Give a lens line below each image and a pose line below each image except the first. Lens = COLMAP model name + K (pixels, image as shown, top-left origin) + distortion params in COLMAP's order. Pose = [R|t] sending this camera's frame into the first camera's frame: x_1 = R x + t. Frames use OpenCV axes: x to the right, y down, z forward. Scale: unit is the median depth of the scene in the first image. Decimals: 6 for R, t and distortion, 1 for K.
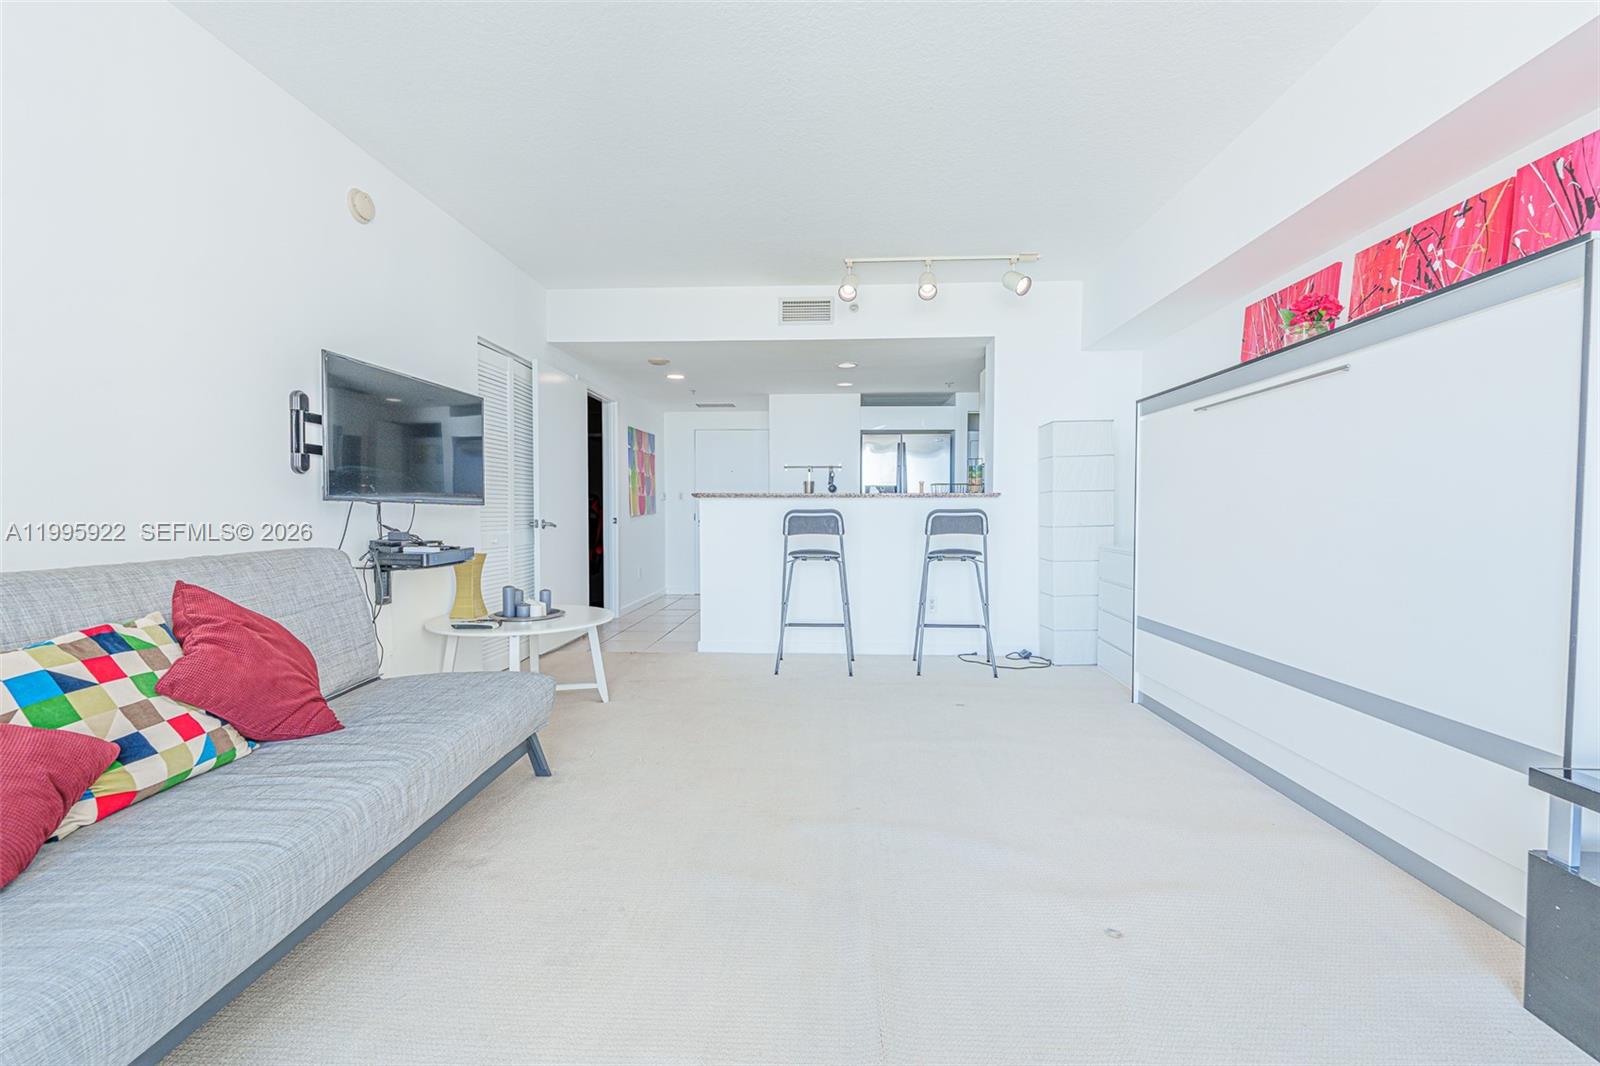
lens RADIAL K [[644.5, 0, 800.0], [0, 644.5, 533.0], [0, 0, 1]] dist [0.000252, 0.000083]
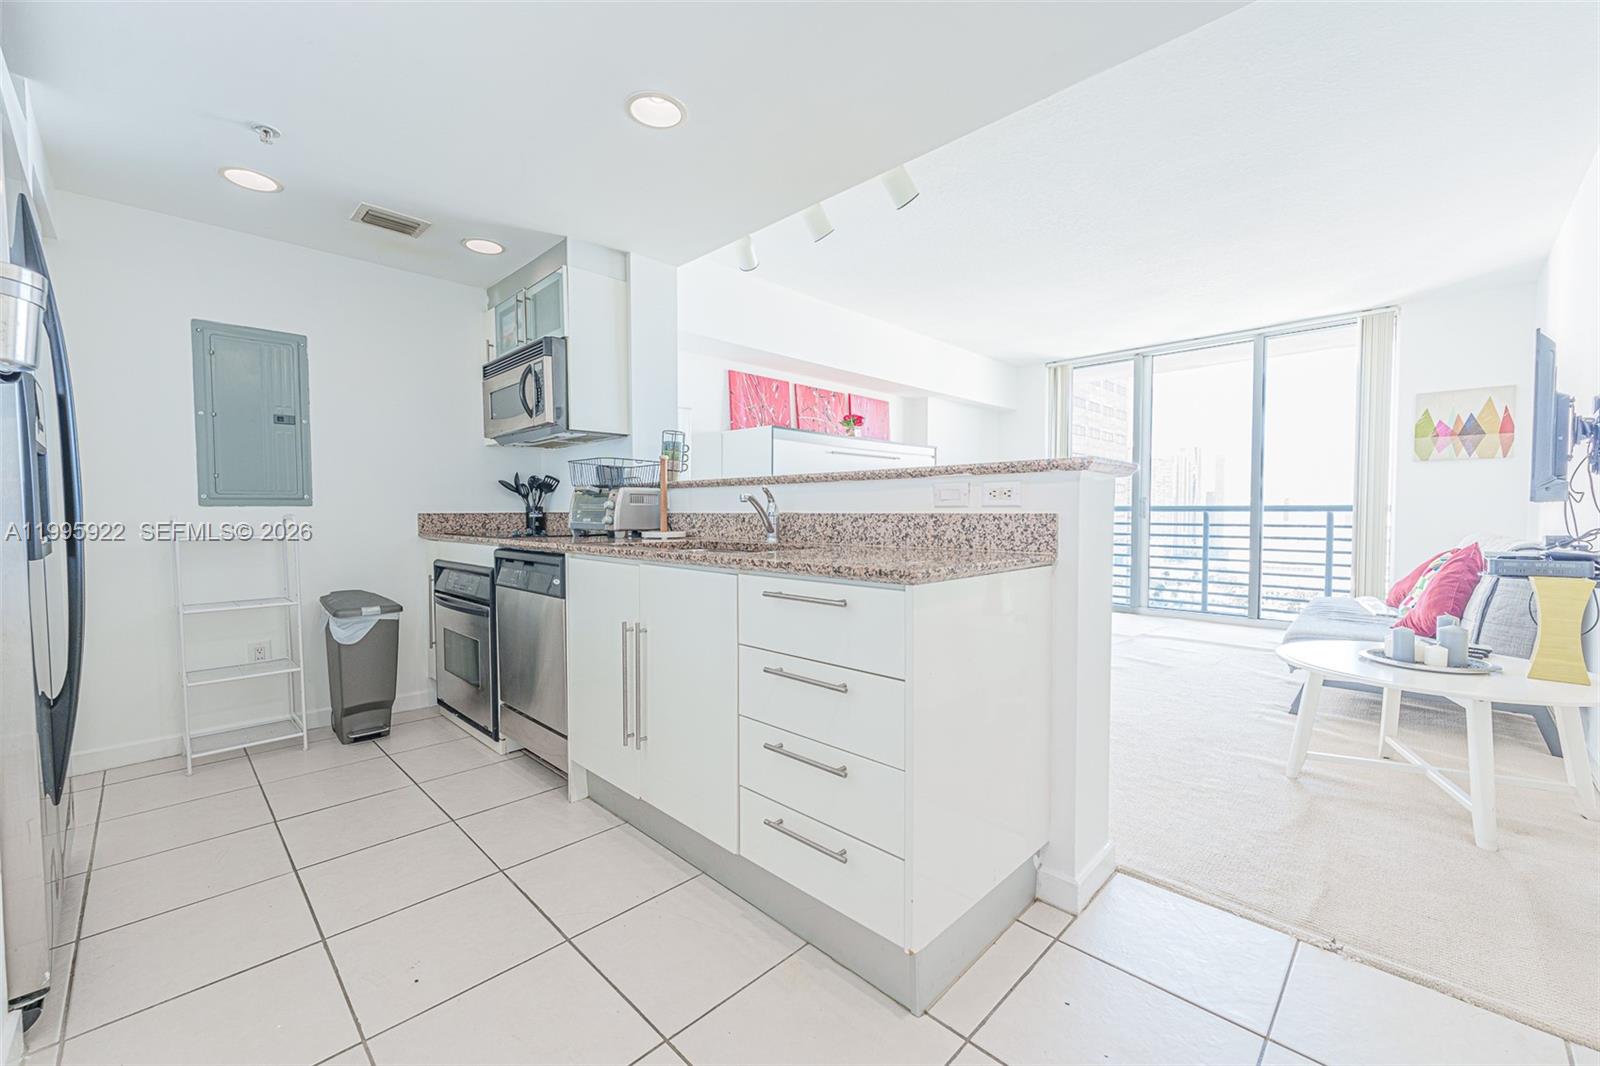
lens RADIAL K [[642.4, 0, 796.4], [0, 642.4, 535.4], [0, 0, 1]] dist [-0.001317, 0.000208]
pose [[-0.748133, -0.023971, 0.663116, -0.408813], [0.022006, 0.997901, 0.060900, -0.069948], [-0.663184, 0.060153, -0.746035, 2.150686]]
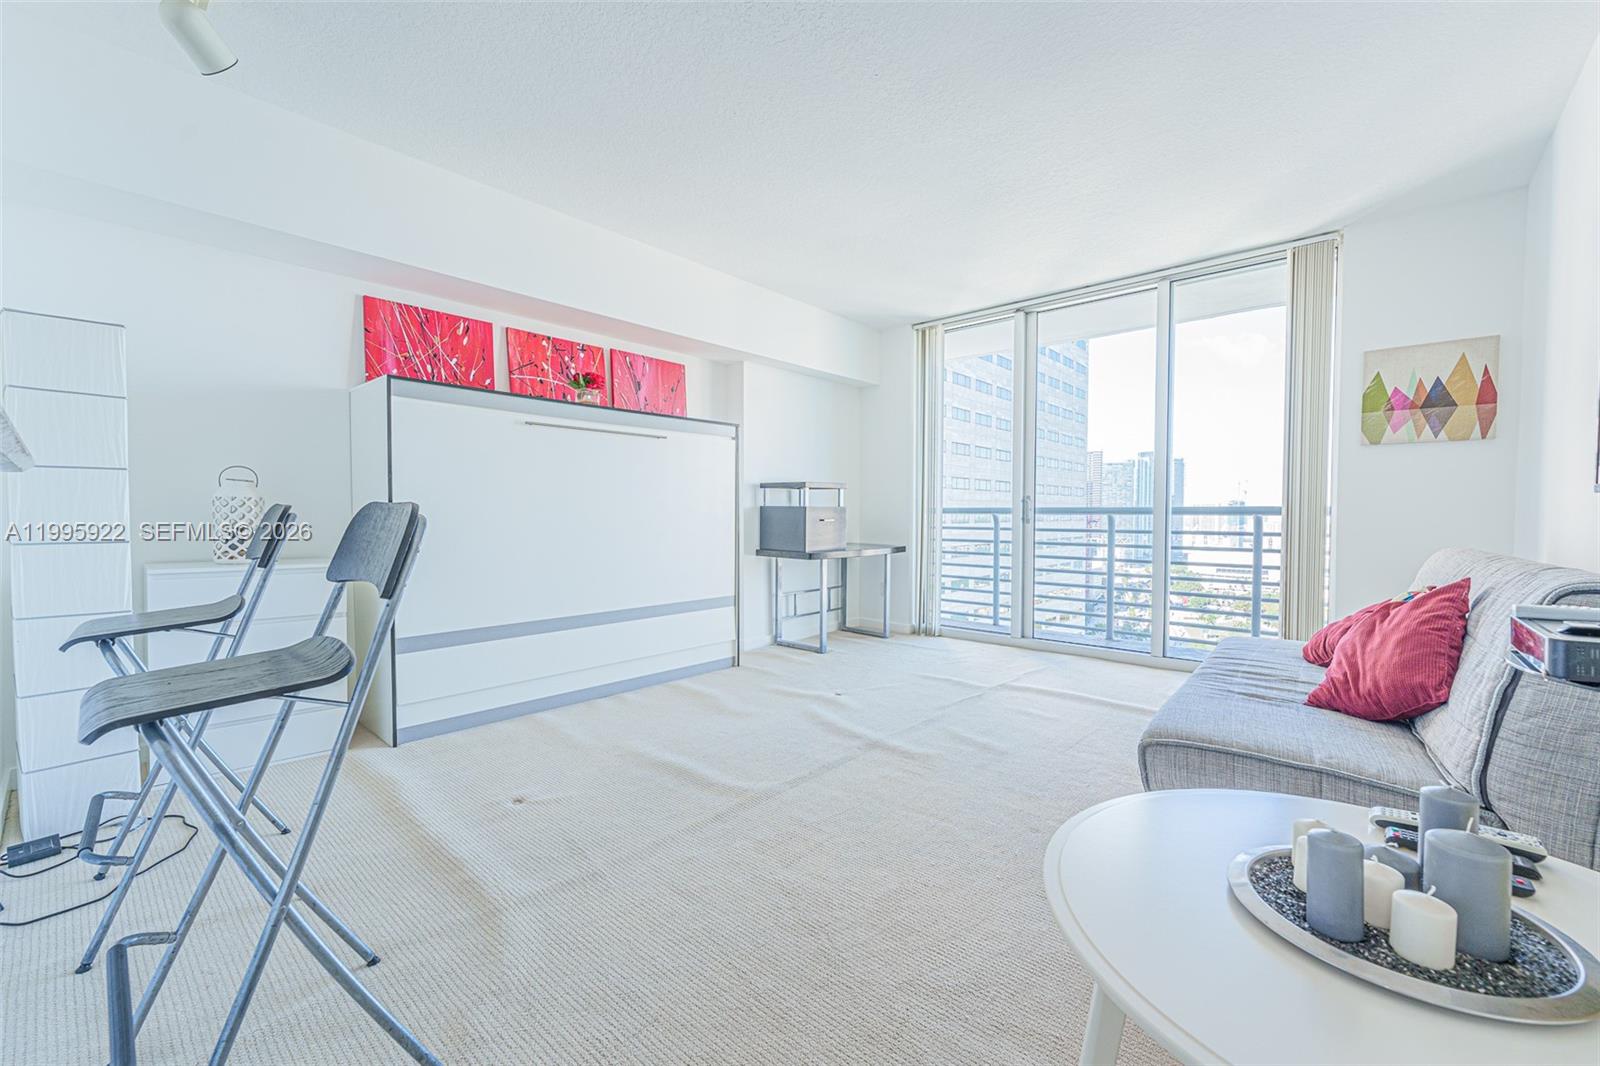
lens RADIAL K [[651.4, 0, 799.9], [0, 651.4, 534.3], [0, 0, 1]] dist [0.000453, 0.000012]
pose [[-0.783417, -0.021189, 0.621135, -0.436080], [0.017518, 0.998269, 0.056150, -0.046965], [-0.621249, 0.054870, -0.781690, 1.474495]]
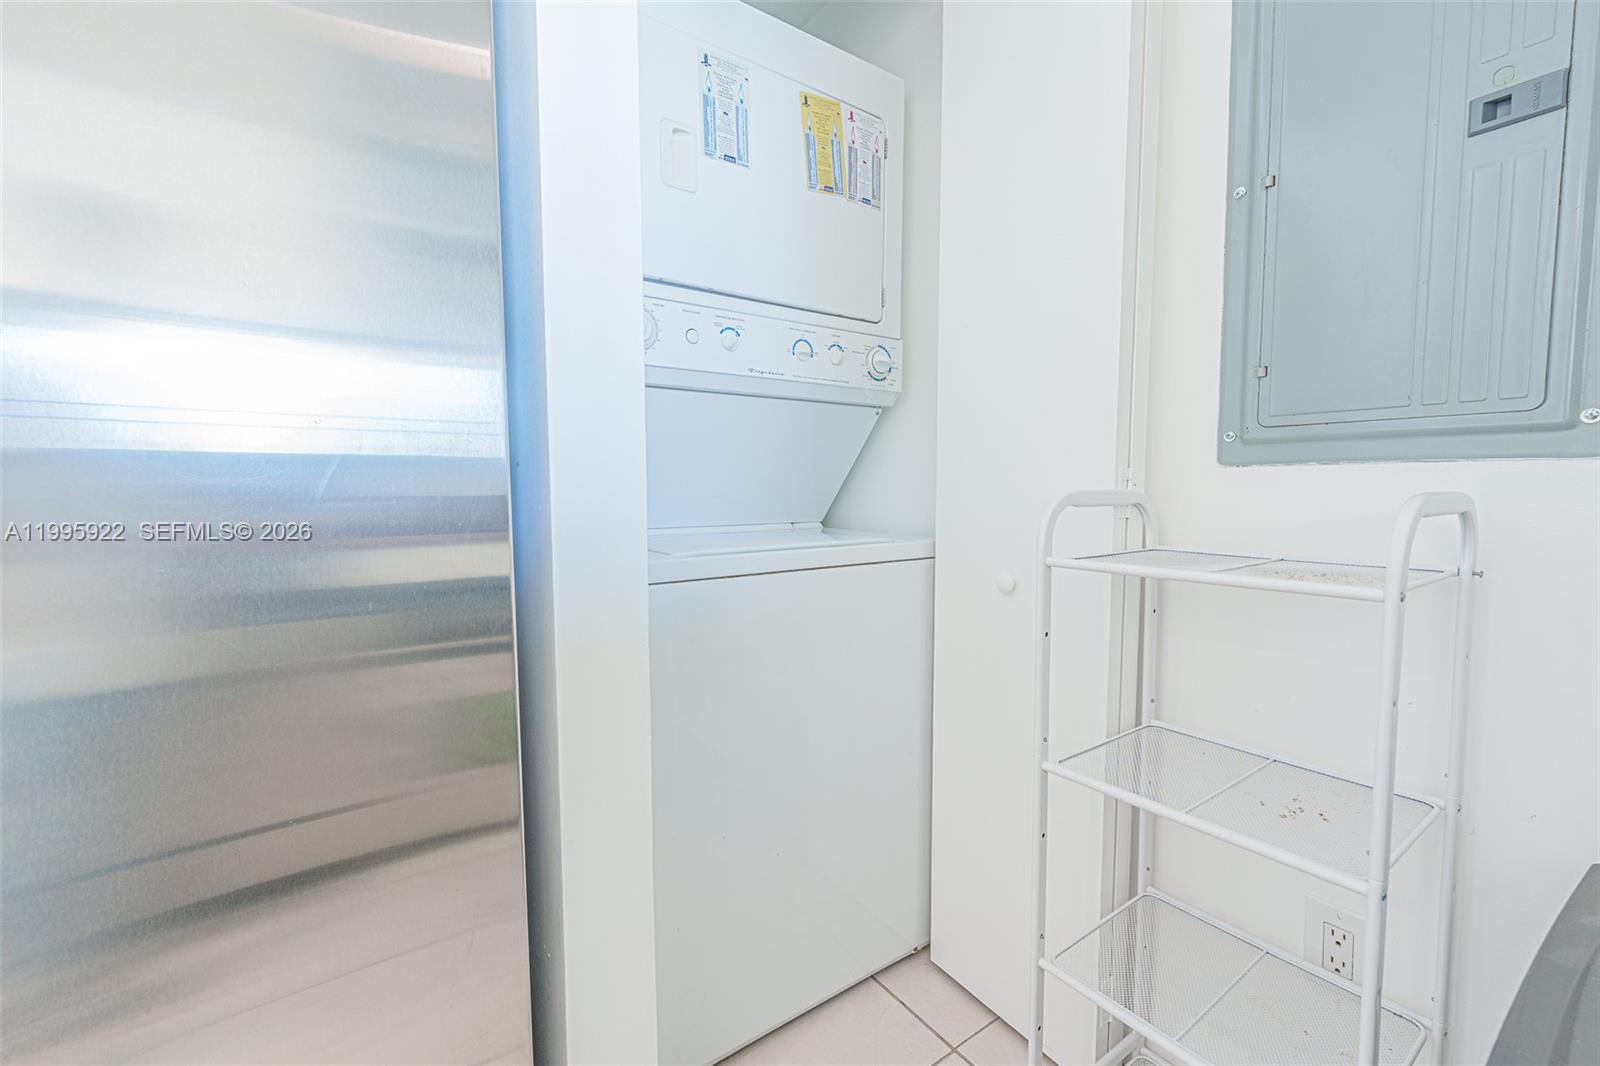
lens RADIAL K [[651.9, 0, 801.1], [0, 651.9, 534.1], [0, 0, 1]] dist [0.000817, 0.000006]
pose [[0.787390, -0.044284, 0.614862, 0.448498], [0.021537, 0.998784, 0.044356, -0.059260], [-0.616079, -0.021683, 0.787386, 1.900178]]
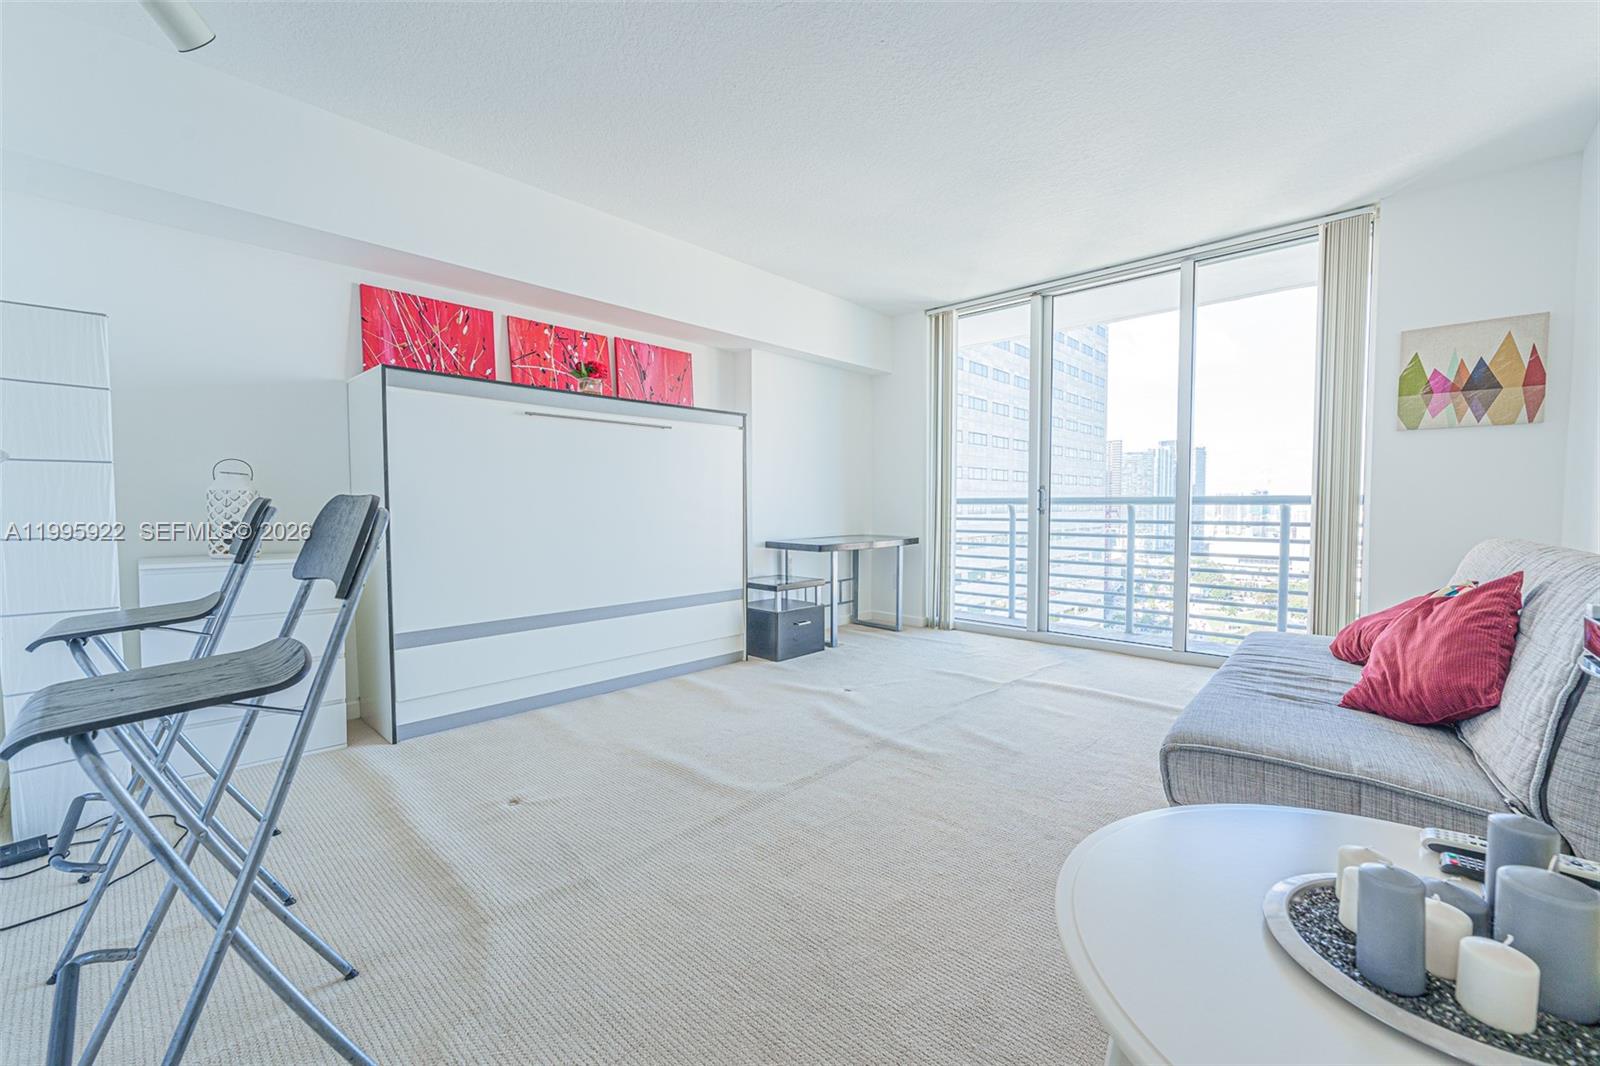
lens RADIAL K [[651.9, 0, 801.1], [0, 651.9, 534.1], [0, 0, 1]] dist [0.000817, 0.000006]
pose [[-0.769363, -0.026937, 0.638244, -0.427928], [0.022134, 0.997387, 0.068775, -0.046078], [-0.638428, 0.067040, -0.766756, 1.441554]]
